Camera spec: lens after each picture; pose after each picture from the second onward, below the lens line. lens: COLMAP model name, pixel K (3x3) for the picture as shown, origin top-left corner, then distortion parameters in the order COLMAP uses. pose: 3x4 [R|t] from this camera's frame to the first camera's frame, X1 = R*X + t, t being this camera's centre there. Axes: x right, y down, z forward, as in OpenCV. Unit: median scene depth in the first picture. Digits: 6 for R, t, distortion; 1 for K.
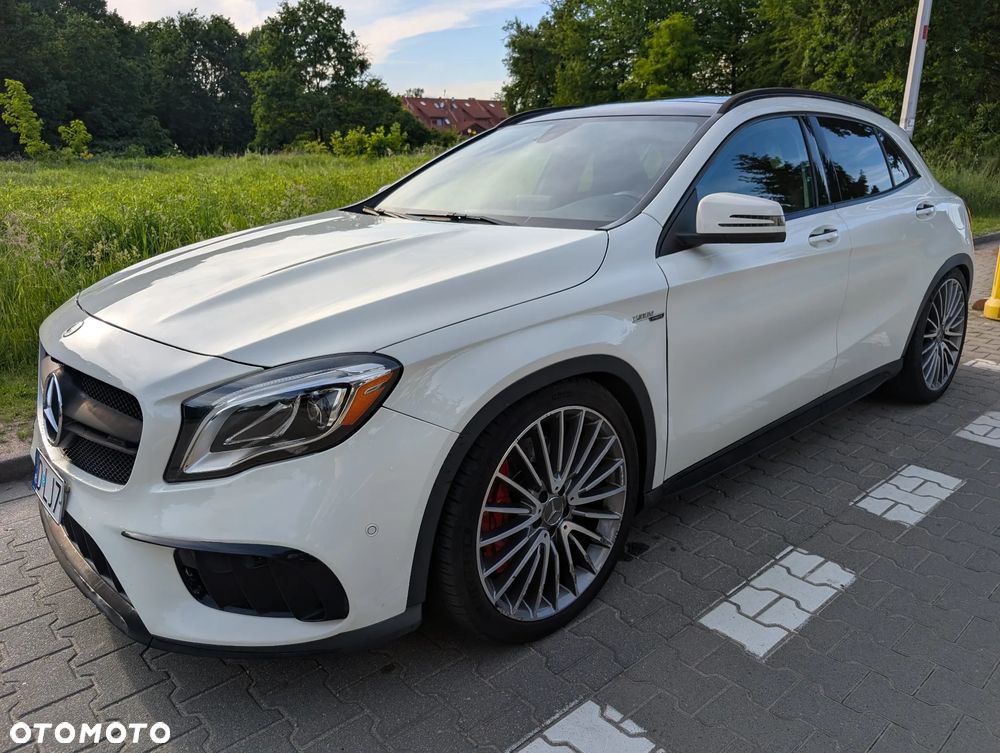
lens RADIAL K [[728.7, 0, 506.8], [0, 728.7, 375.0], [0, 0, 1]] dist [0.003474, -0.002813]
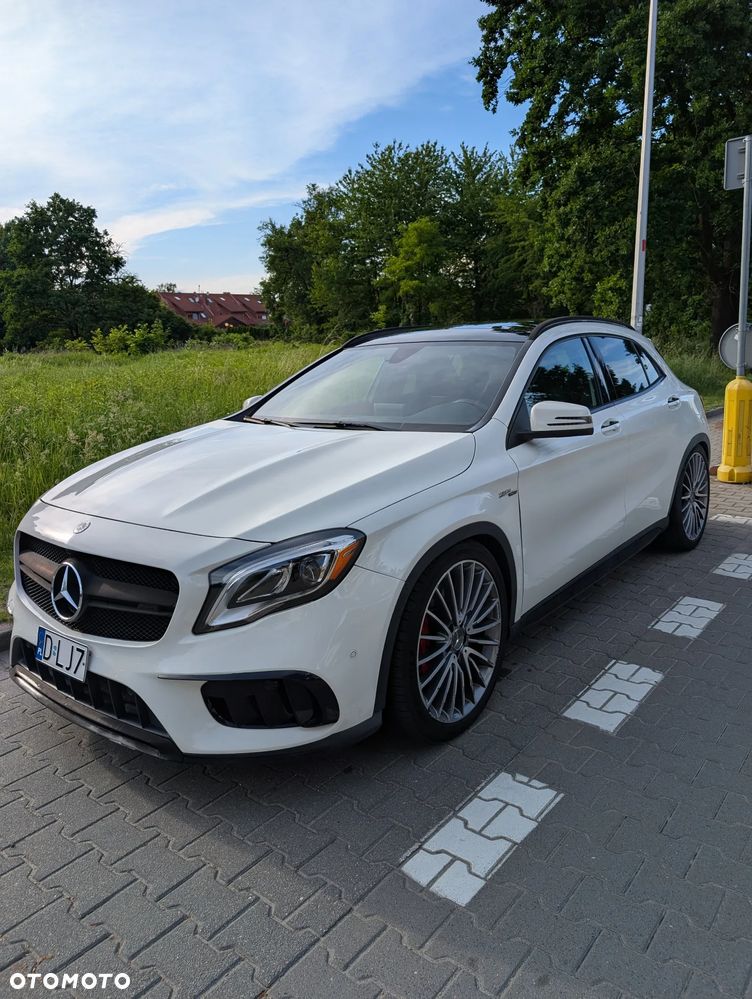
lens RADIAL K [[727.1, 0, 388.0], [0, 727.1, 493.1], [0, 0, 1]] dist [0.001726, 0.001254]
pose [[0.985490, -0.054023, 0.160910, -0.173199], [0.068476, 0.993968, -0.085670, 0.015231], [-0.155311, 0.095445, 0.983244, -0.217633]]
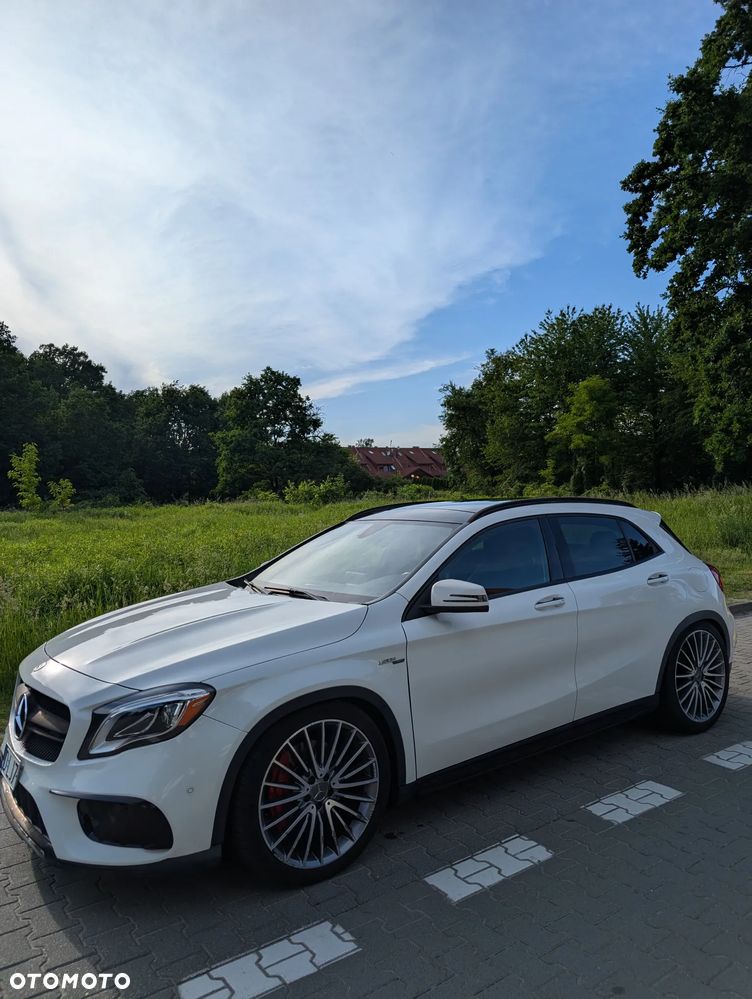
lens RADIAL K [[722.2, 0, 383.5], [0, 722.2, 500.4], [0, 0, 1]] dist [0.009266, -0.005494]
pose [[0.995378, -0.012706, -0.095188, 0.227790], [-0.014619, 0.959608, -0.280961, 0.016549], [0.094913, 0.281054, 0.954987, -0.398121]]
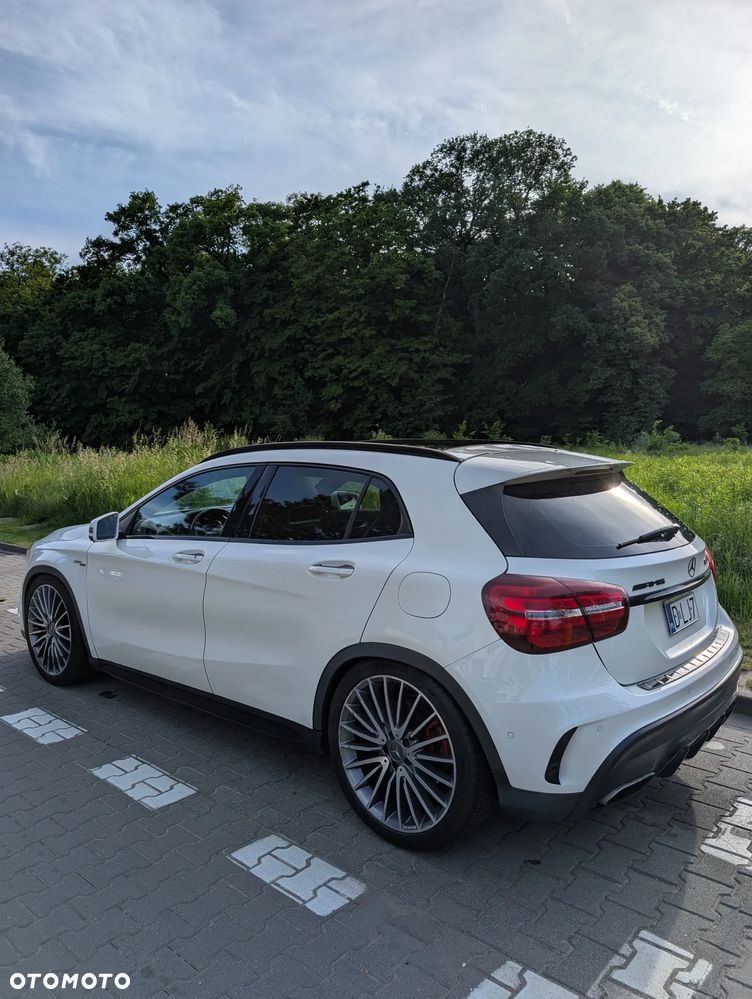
lens RADIAL K [[727.3, 0, 378.7], [0, 727.3, 507.1], [0, 0, 1]] dist [0.002338, -0.000796]
pose [[0.106061, 0.103629, -0.988945, 1.621970], [-0.264360, 0.961701, 0.072423, -0.425382], [0.958575, 0.253756, 0.129394, 1.048687]]
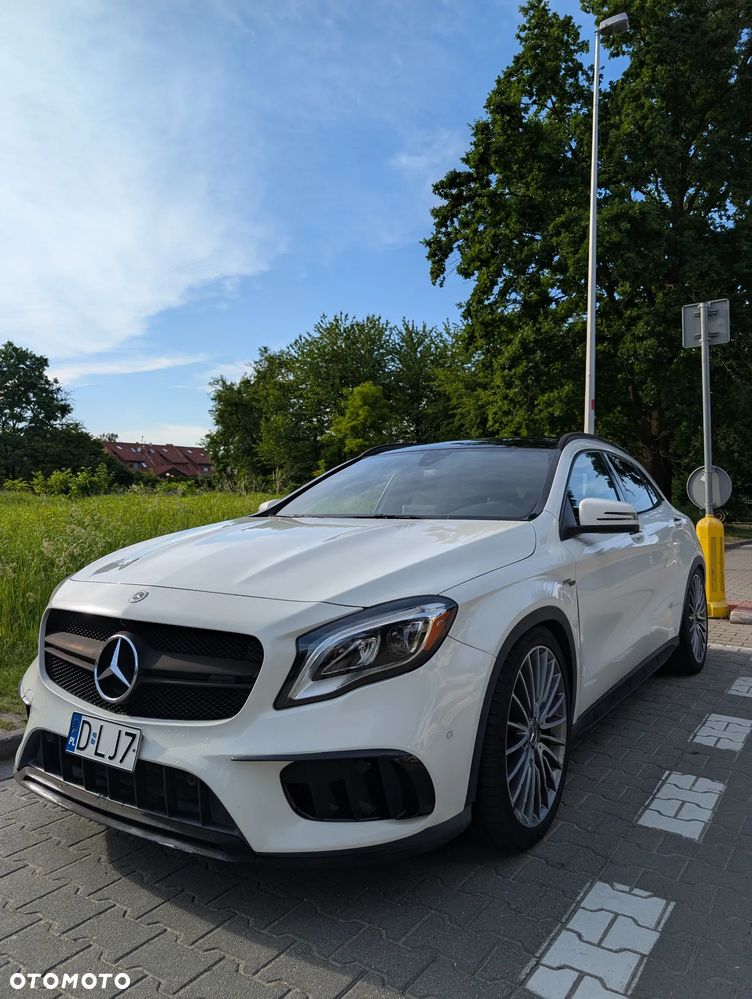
lens RADIAL K [[723.8, 0, 392.7], [0, 723.8, 498.7], [0, 0, 1]] dist [0.010390, -0.009080]
pose [[0.965674, 0.013807, 0.259388, -0.325297], [0.062056, 0.957409, -0.281989, 0.089631], [-0.252234, 0.288406, 0.923688, -0.138128]]
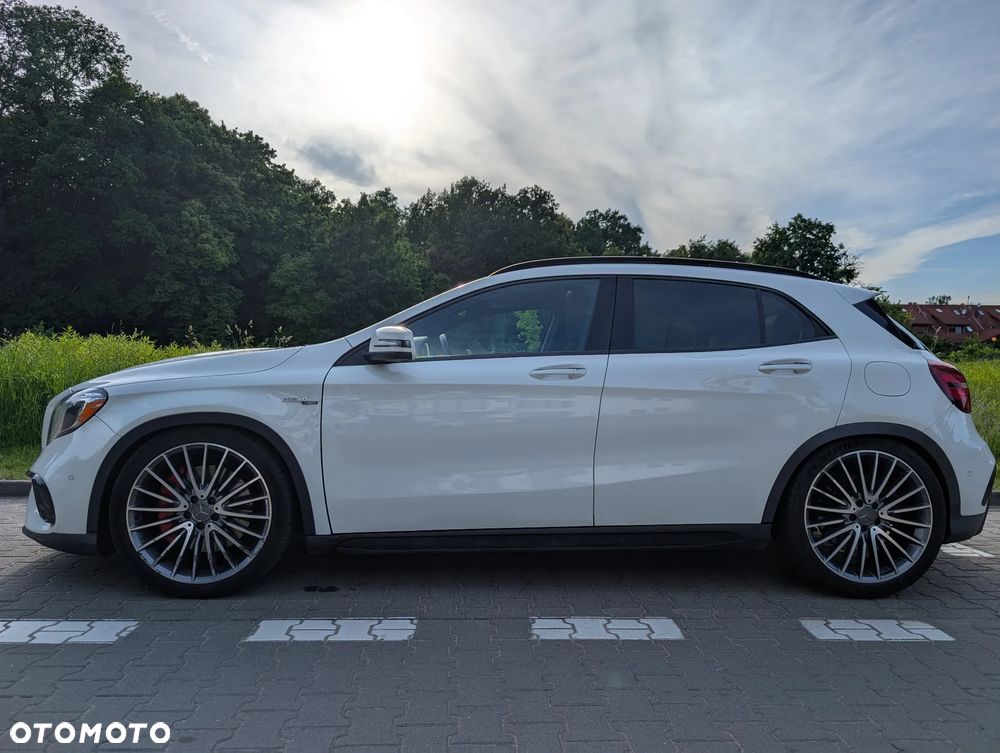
lens RADIAL K [[728.1, 0, 496.9], [0, 728.1, 379.0], [0, 0, 1]] dist [0.002338, -0.000796]
pose [[0.780927, 0.039444, -0.623375, 0.985192], [-0.203803, 0.959477, -0.194600, 0.057394], [0.590438, 0.279014, 0.757320, 0.076083]]
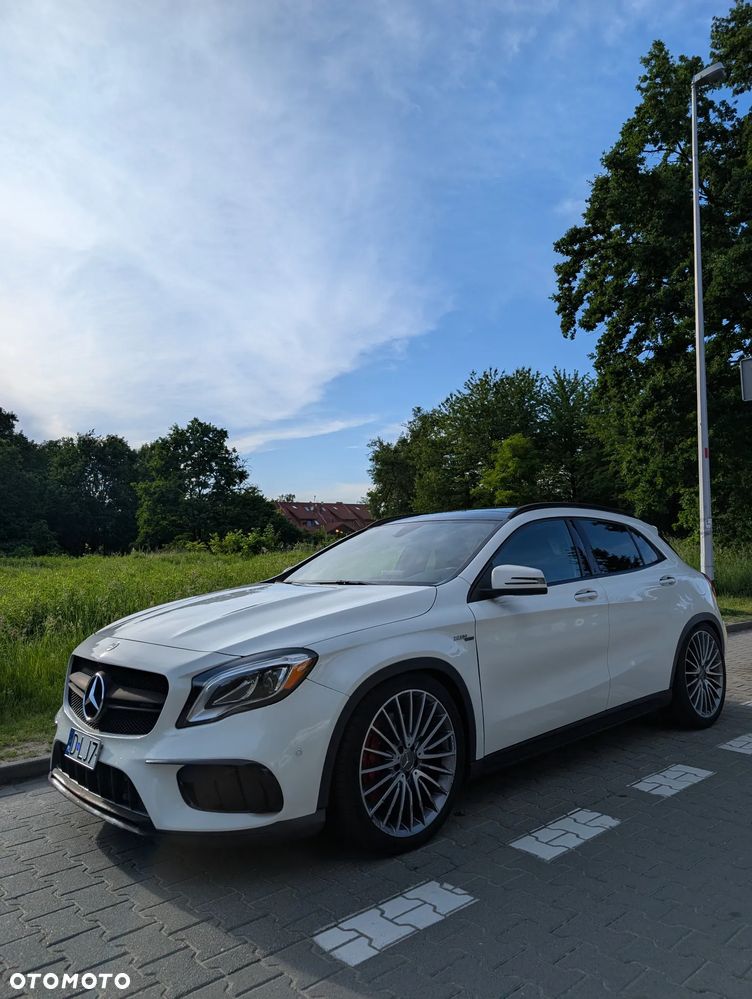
lens RADIAL K [[721.5, 0, 384.4], [0, 721.5, 509.2], [0, 0, 1]] dist [0.014038, -0.009974]
pose [[0.999789, -0.007531, 0.019119, -0.007303], [0.013670, 0.938433, -0.345191, 0.139924], [-0.015342, 0.345379, 0.938338, -0.414486]]
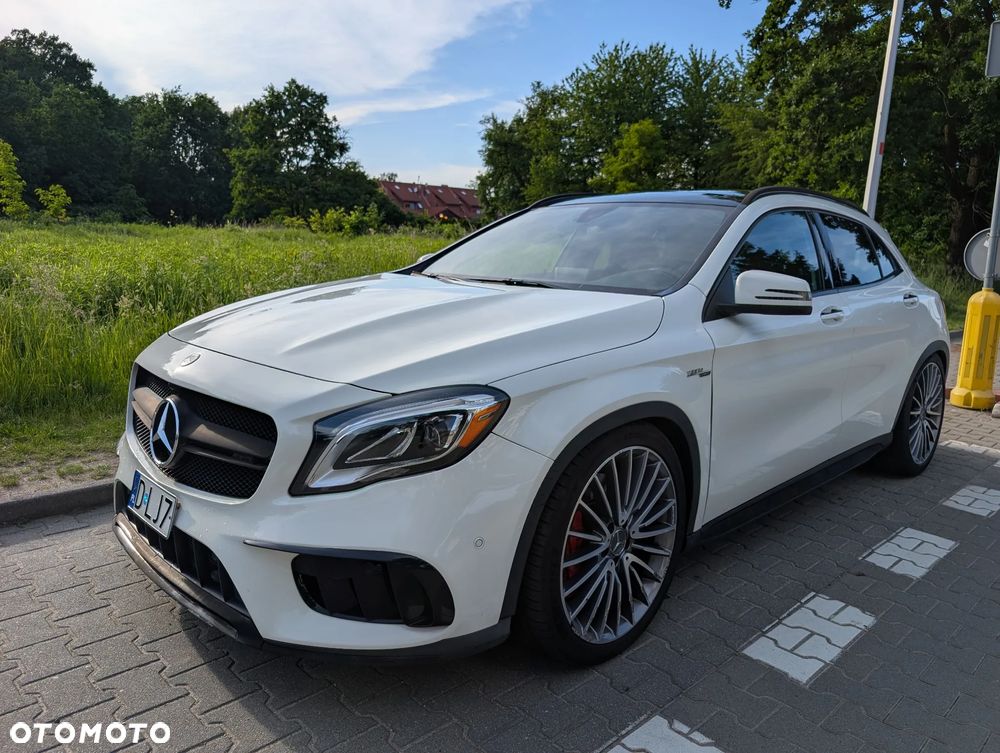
lens RADIAL K [[727.2, 0, 503.1], [0, 727.2, 377.2], [0, 0, 1]] dist [0.004253, -0.002715]
pose [[0.997949, 0.042313, 0.048026, -0.112492], [-0.036884, 0.993379, -0.108797, 0.042141], [-0.052311, 0.106802, 0.992903, -0.072102]]
